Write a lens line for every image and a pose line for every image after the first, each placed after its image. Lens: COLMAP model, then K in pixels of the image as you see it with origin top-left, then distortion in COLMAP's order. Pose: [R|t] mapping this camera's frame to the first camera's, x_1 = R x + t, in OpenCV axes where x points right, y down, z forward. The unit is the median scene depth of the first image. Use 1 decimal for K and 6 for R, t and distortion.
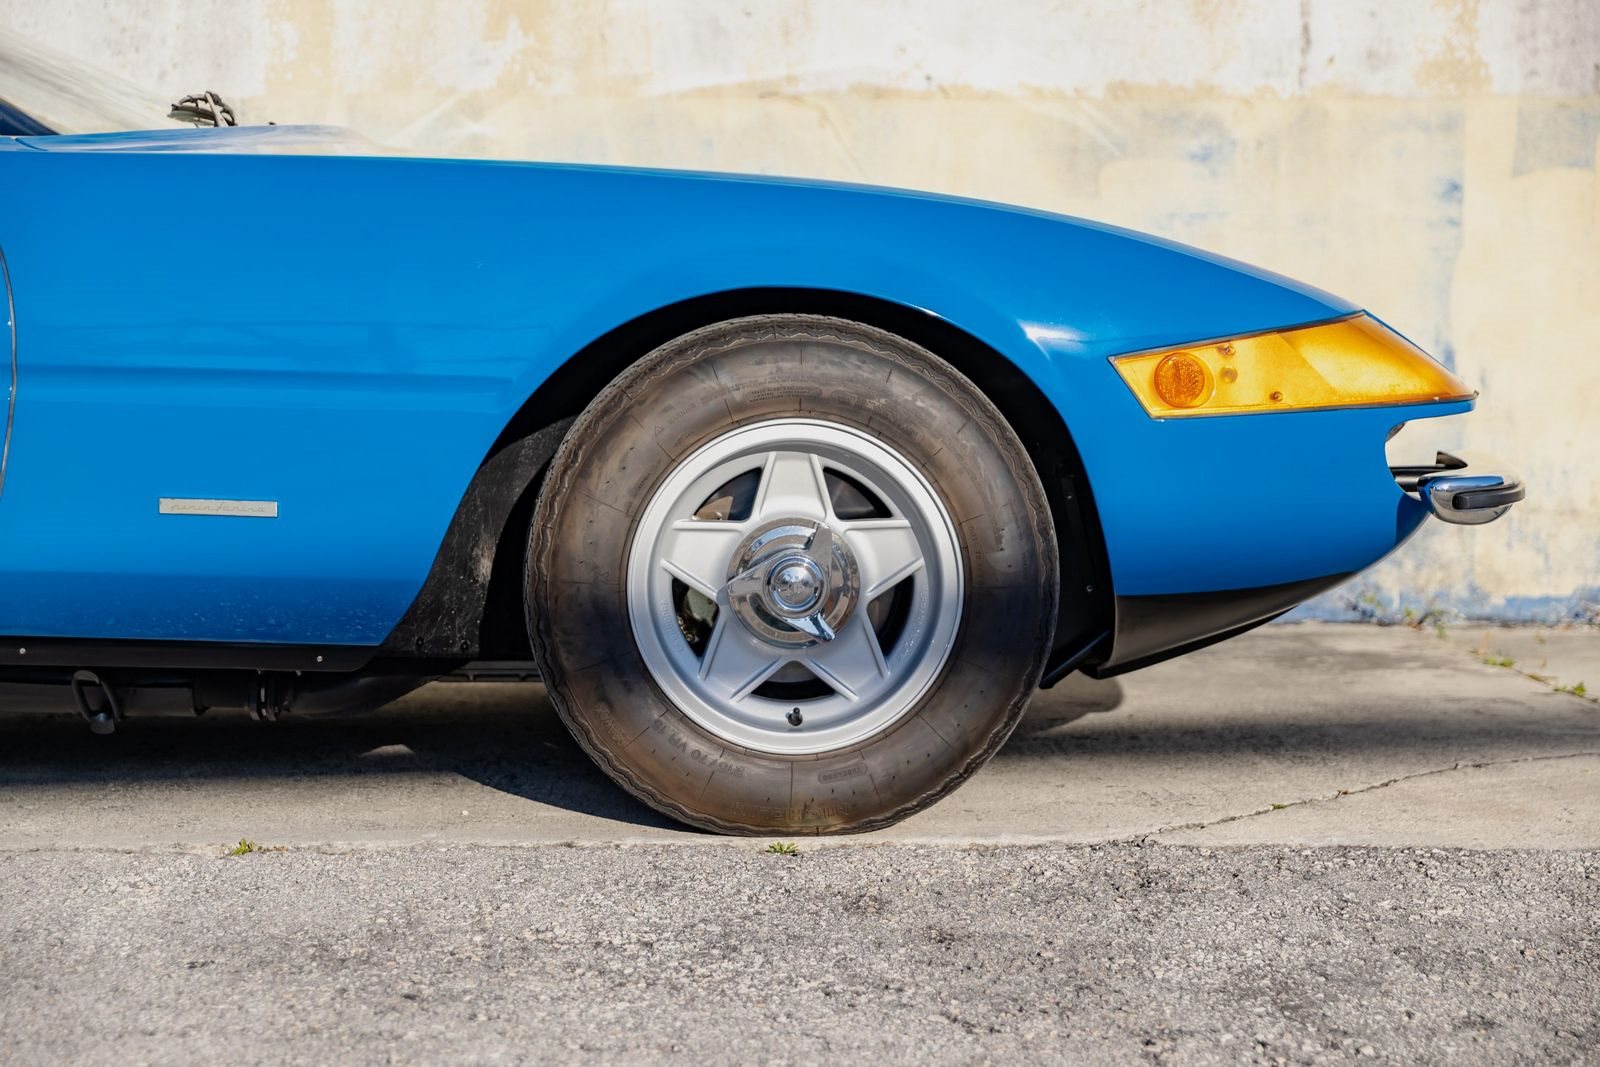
lens RADIAL K [[3250.7, 0, 800.0], [0, 3250.7, 533.5], [0, 0, 1]] dist [0.080607, -0.018531]
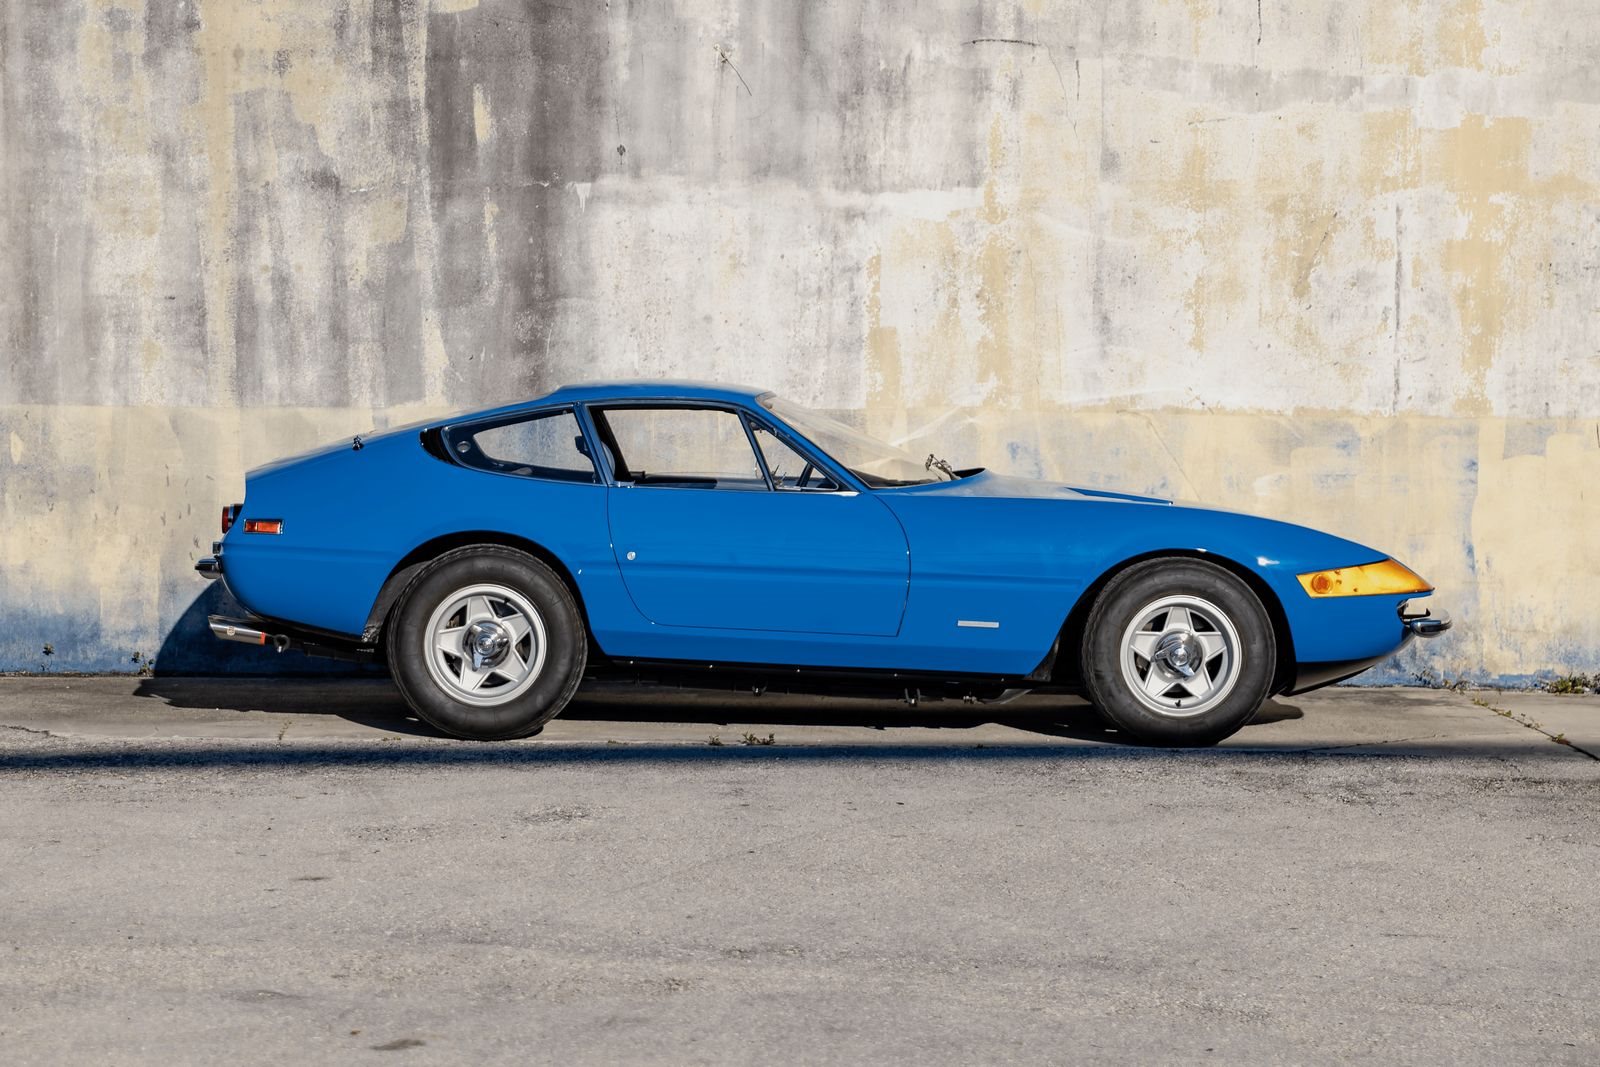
lens RADIAL K [[3928.5, 0, 800.0], [0, 3928.5, 533.5], [0, 0, 1]] dist [0.106208, -0.222155]
pose [[0.999469, 0.017022, -0.027800, -0.135858], [-0.017674, 0.999571, -0.023366, -0.002281], [0.027390, 0.023845, 0.999340, -1.369449]]
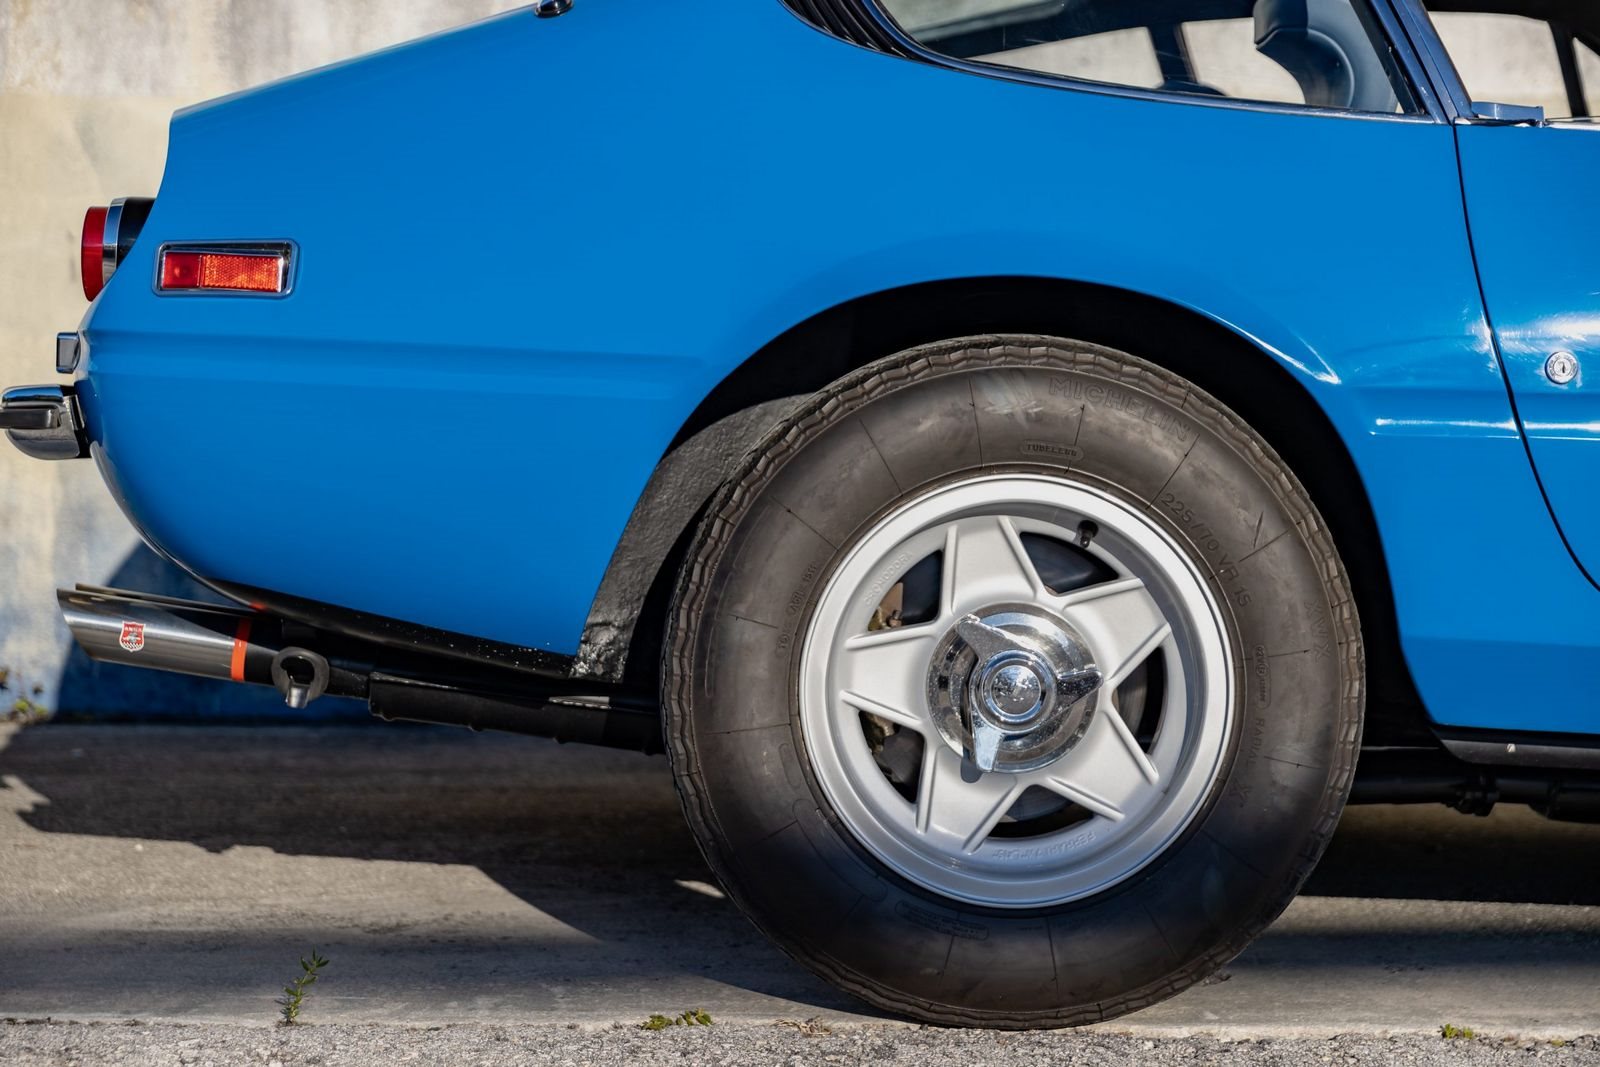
lens RADIAL K [[3250.7, 0, 800.0], [0, 3250.7, 533.5], [0, 0, 1]] dist [0.080607, -0.018531]
pose [[0.999249, 0.015062, -0.035698, -0.363264], [-0.015612, 0.999763, -0.015170, -0.004383], [0.035462, 0.015716, 0.999247, 0.151114]]
